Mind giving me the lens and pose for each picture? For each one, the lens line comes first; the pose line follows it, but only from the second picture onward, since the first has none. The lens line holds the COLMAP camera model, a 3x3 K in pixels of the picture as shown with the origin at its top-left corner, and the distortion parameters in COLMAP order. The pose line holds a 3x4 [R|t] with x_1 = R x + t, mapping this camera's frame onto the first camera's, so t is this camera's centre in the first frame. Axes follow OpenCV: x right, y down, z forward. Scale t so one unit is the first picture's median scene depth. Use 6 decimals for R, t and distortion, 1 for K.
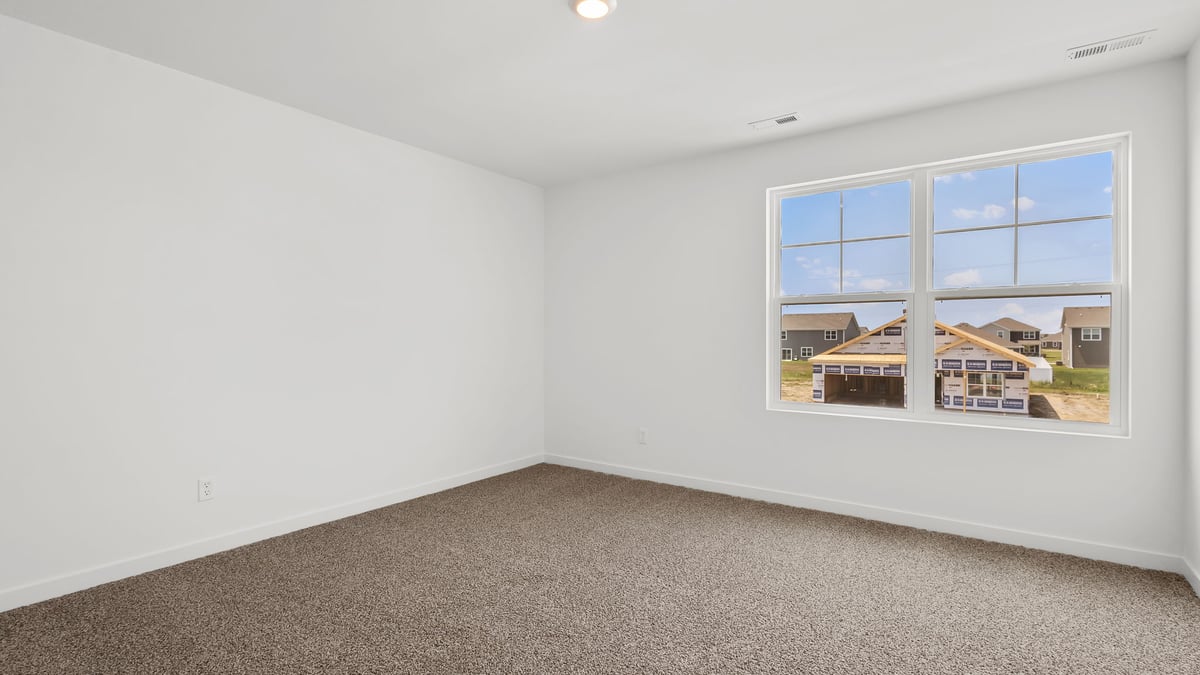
lens RADIAL K [[553.4, 0, 590.4], [0, 553.4, 335.2], [0, 0, 1]] dist [0.000525, -0.000462]
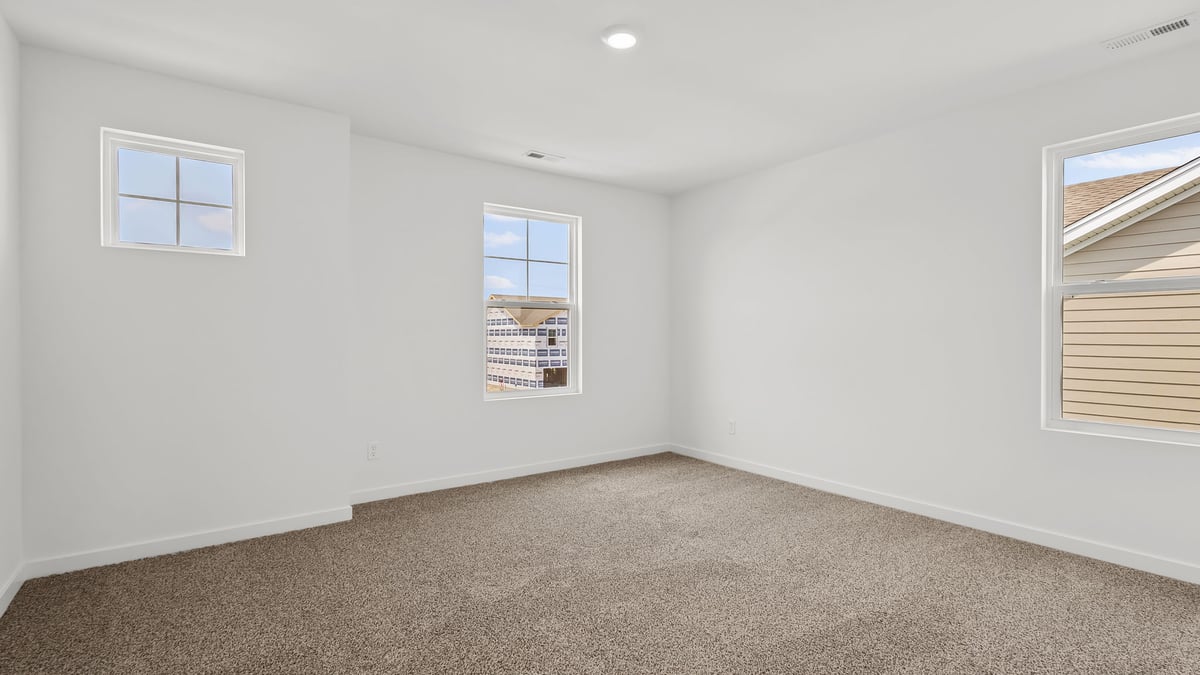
lens RADIAL K [[553.4, 0, 590.4], [0, 553.4, 335.2], [0, 0, 1]] dist [0.000525, -0.000462]
pose [[0.292254, 0.000937, 0.956340, -0.659766], [-0.008303, 0.999964, 0.001558, -0.000404], [-0.956305, -0.008396, 0.292251, 0.455785]]
